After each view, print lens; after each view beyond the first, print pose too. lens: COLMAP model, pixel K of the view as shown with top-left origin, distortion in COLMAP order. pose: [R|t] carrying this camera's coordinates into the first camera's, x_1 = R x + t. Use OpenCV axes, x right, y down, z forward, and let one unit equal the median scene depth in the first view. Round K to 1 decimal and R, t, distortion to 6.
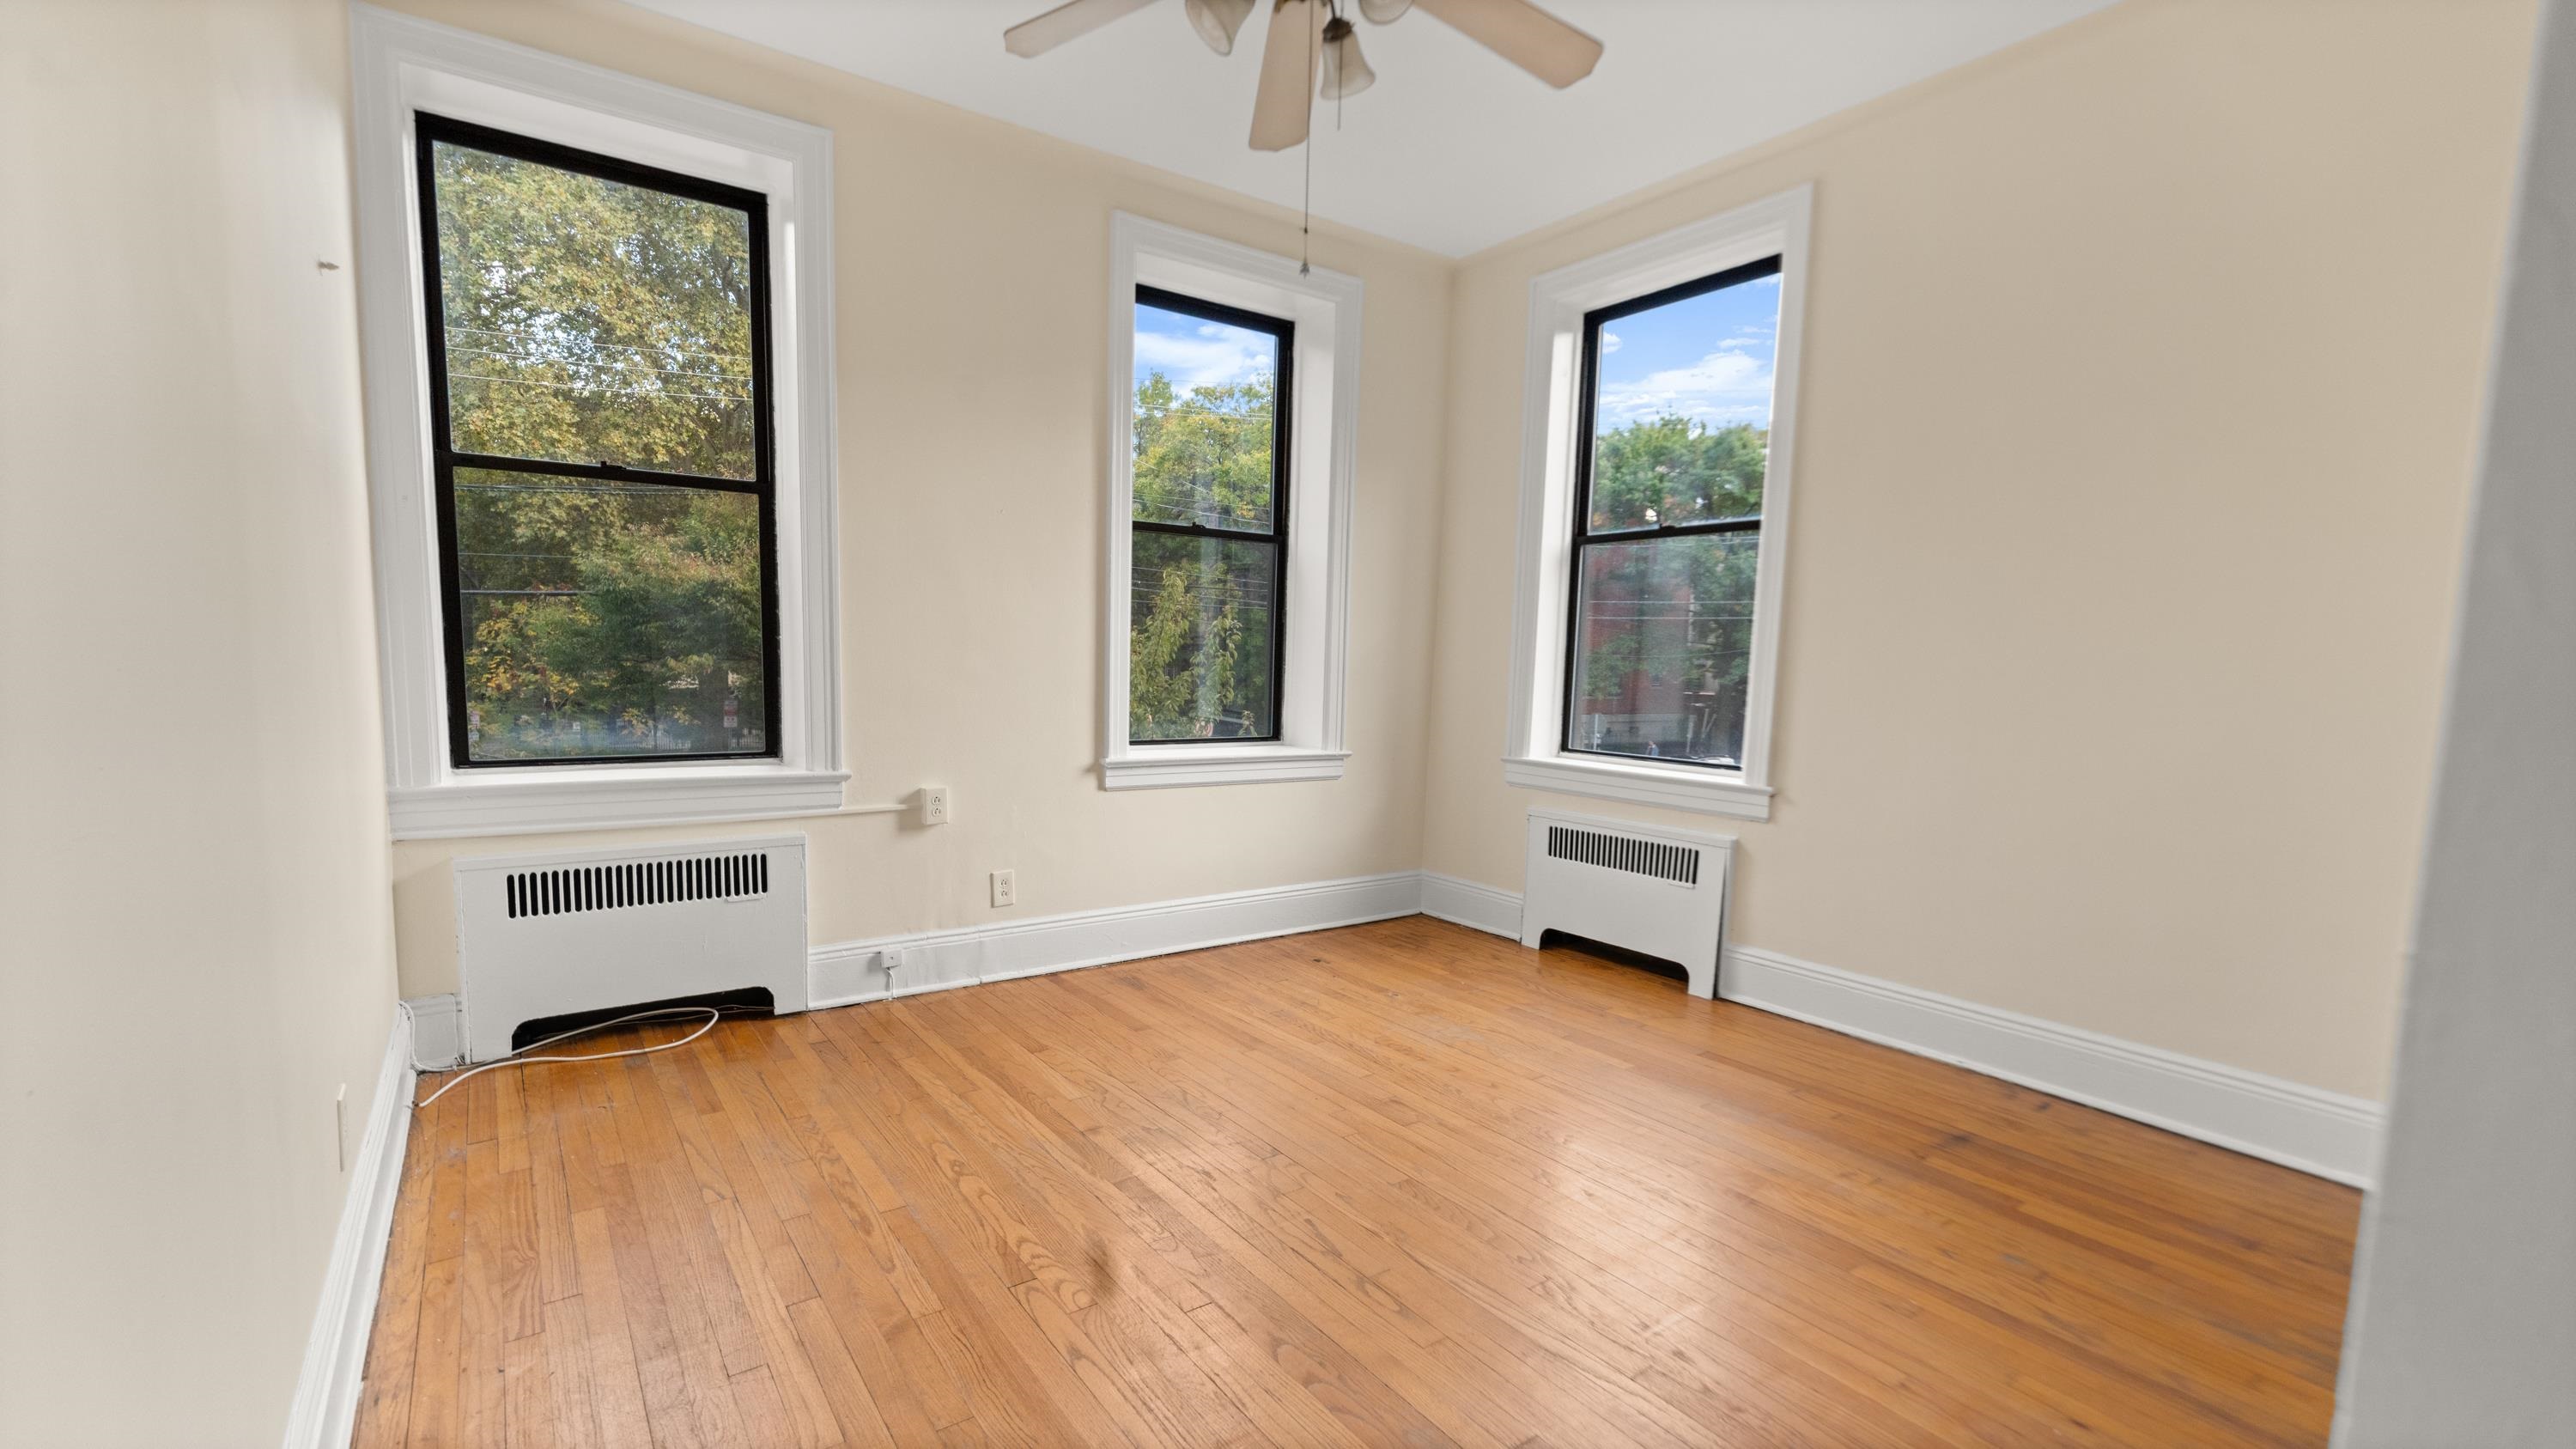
lens RADIAL K [[1076.0, 0, 1236.8], [0, 1076.0, 771.2], [0, 0, 1]] dist [0.006811, -0.000355]
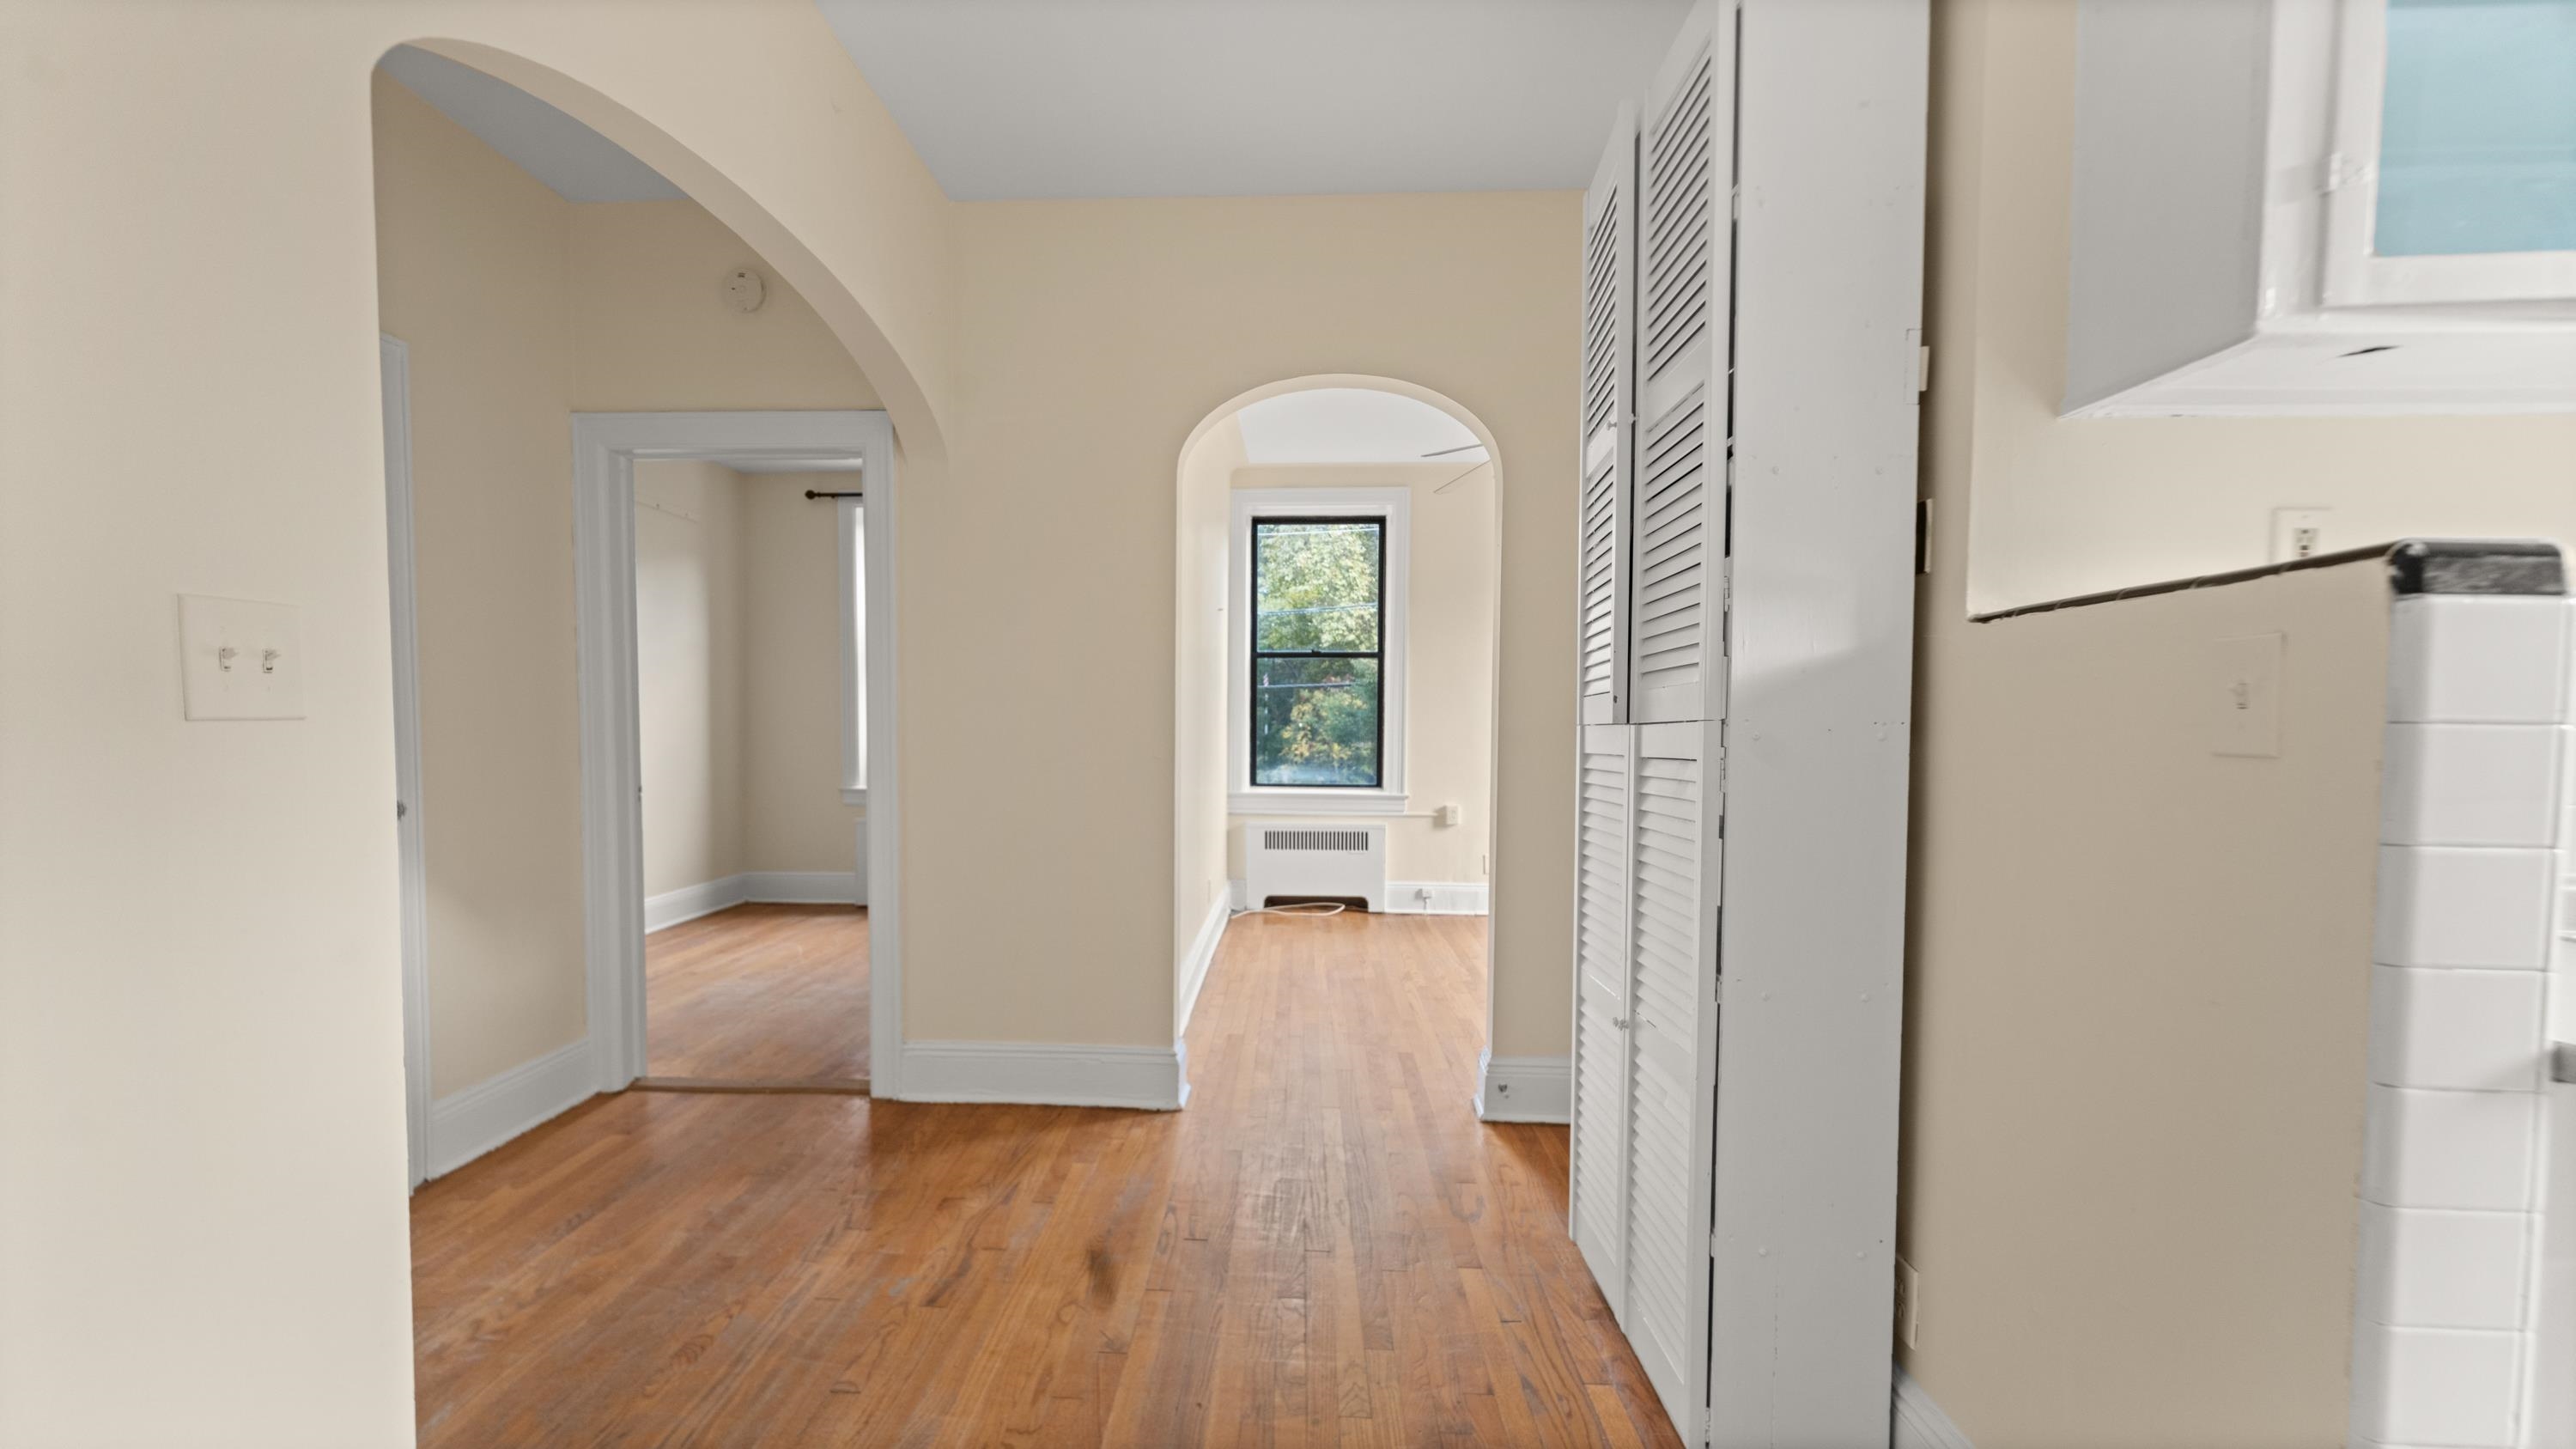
lens RADIAL K [[1076.0, 0, 1250.0], [0, 1076.0, 770.1], [0, 0, 1]] dist [0.006811, -0.000355]
pose [[0.792446, 0.014221, -0.609776, 0.601342], [-0.054432, 0.997388, -0.047477, 0.064205], [0.607508, 0.070814, 0.791151, -0.733275]]
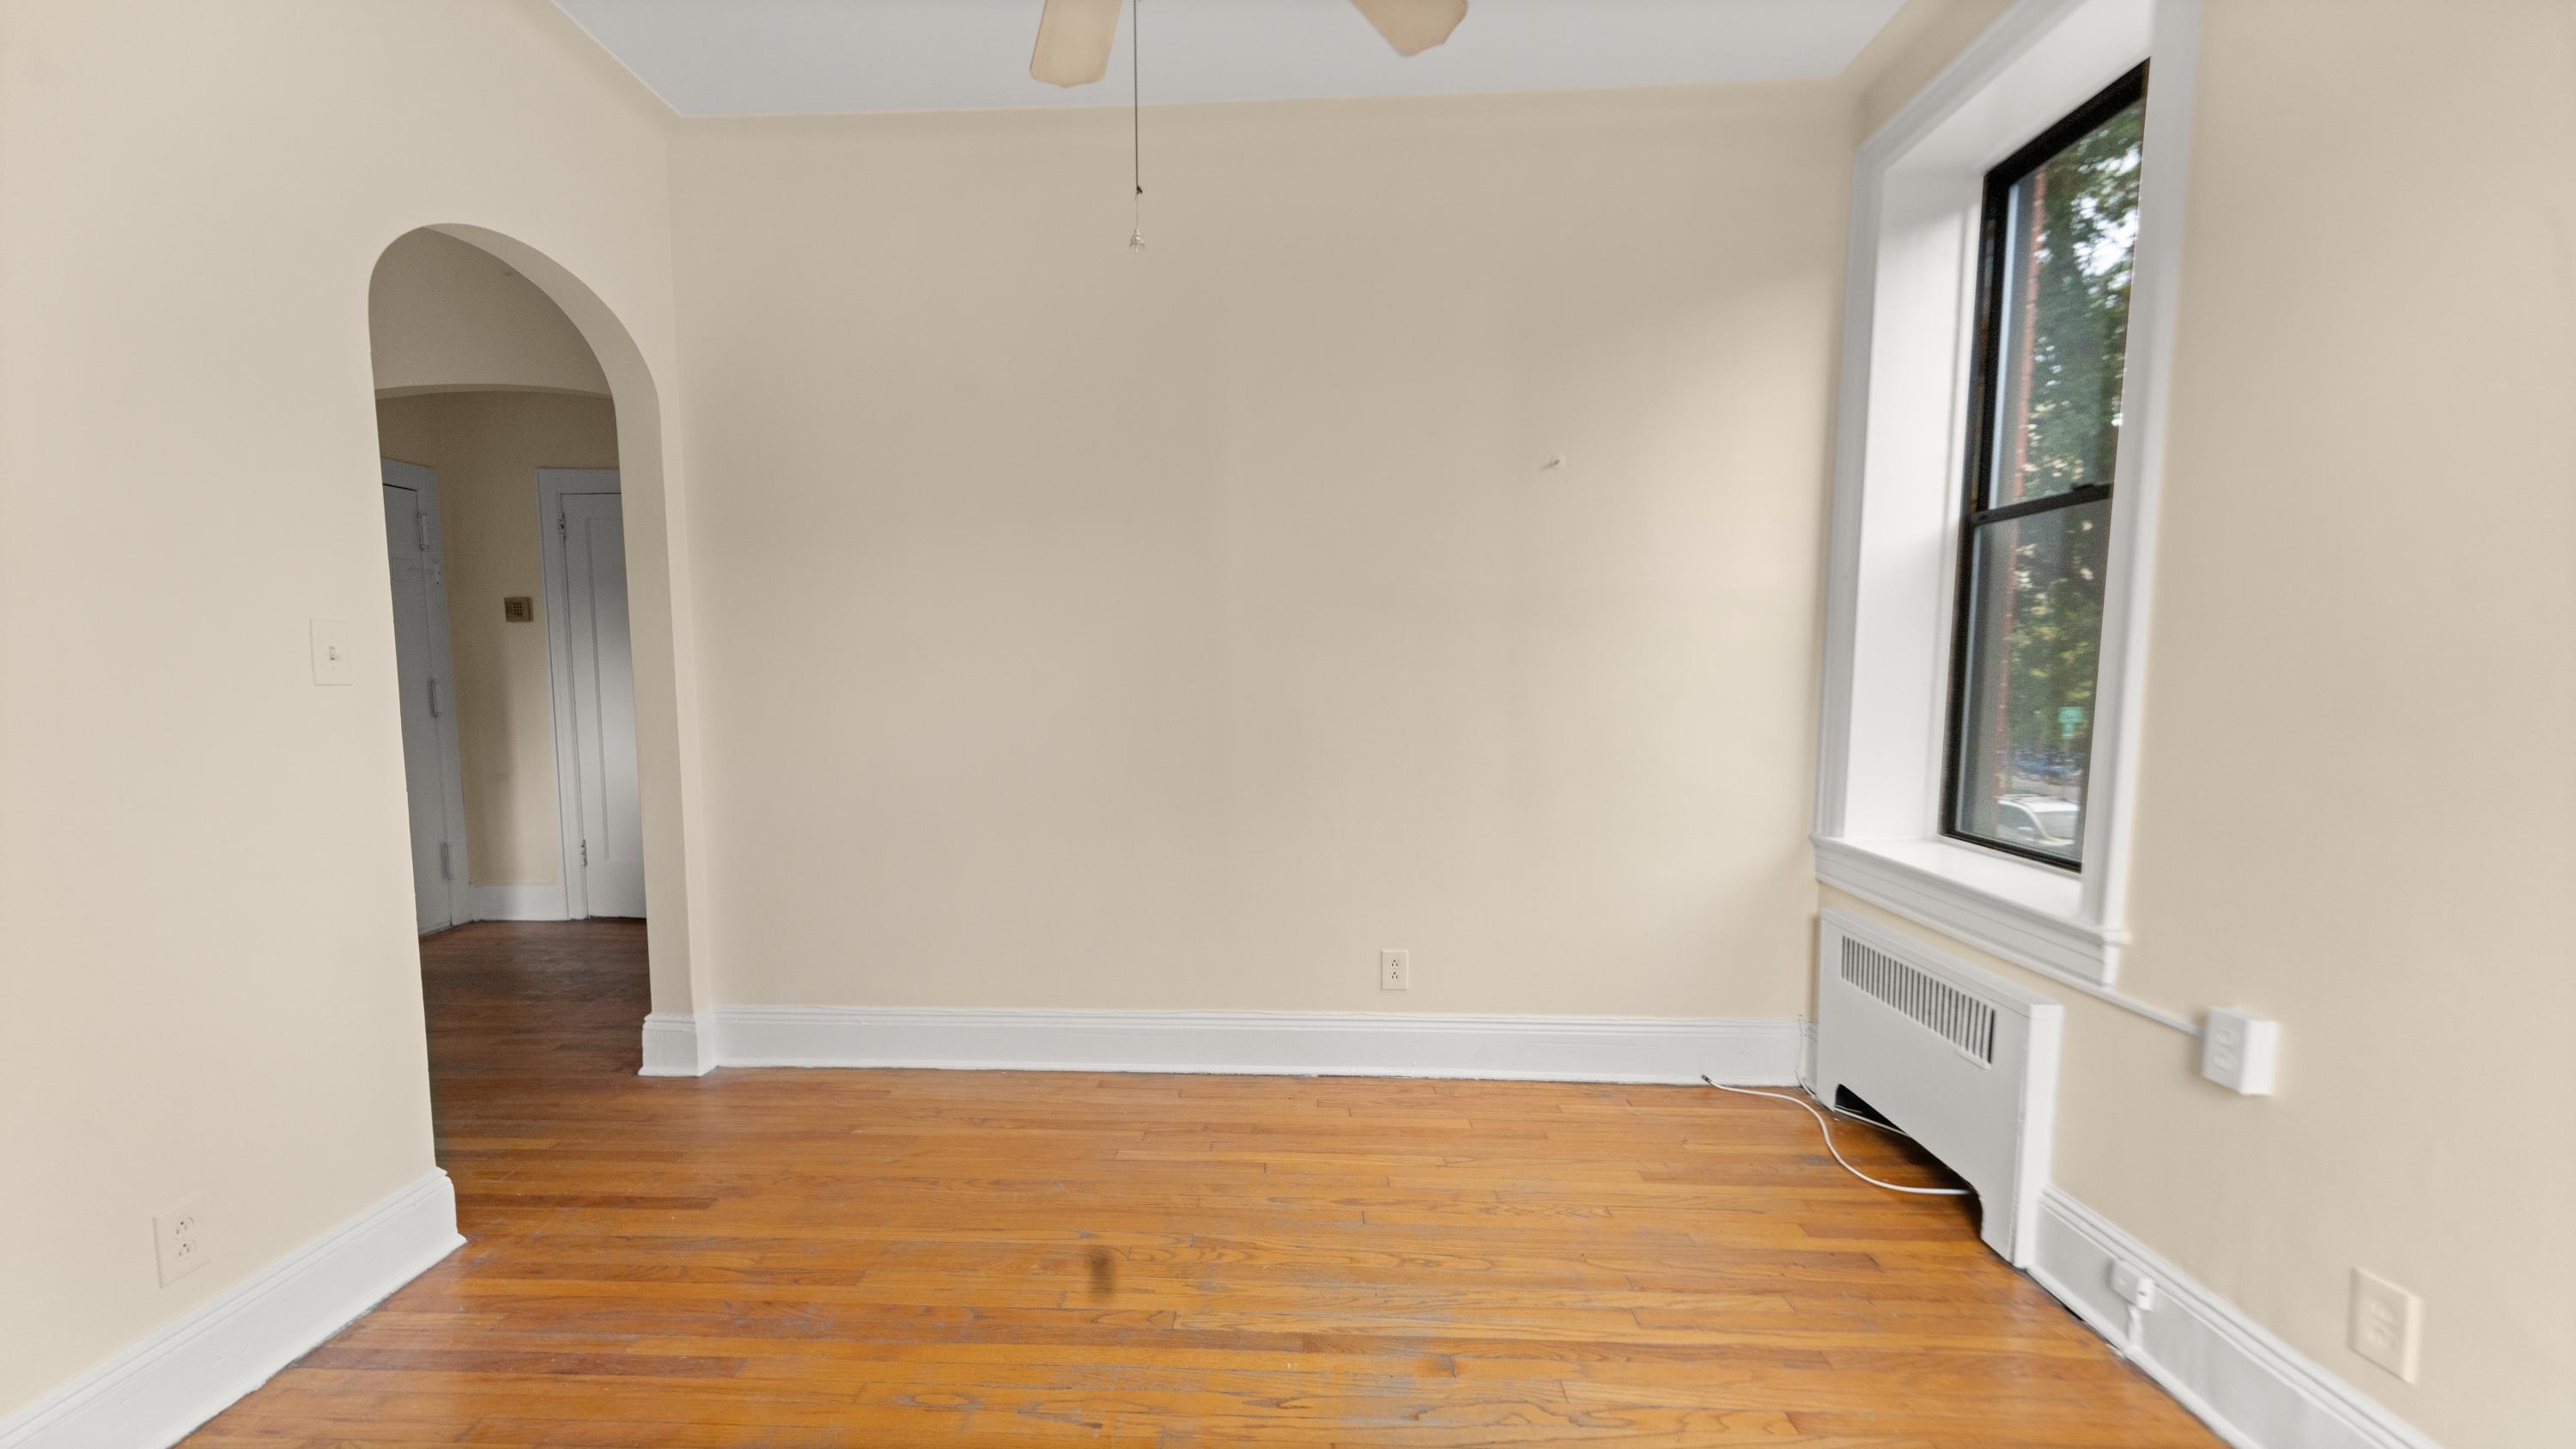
lens RADIAL K [[1076.0, 0, 1232.1], [0, 1076.0, 786.4], [0, 0, 1]] dist [0.006811, -0.000355]
pose [[-0.611884, 0.071193, -0.787737, 0.384445], [-0.093214, 0.982510, 0.161201, -0.124866], [0.785435, 0.172065, -0.594546, 0.931077]]
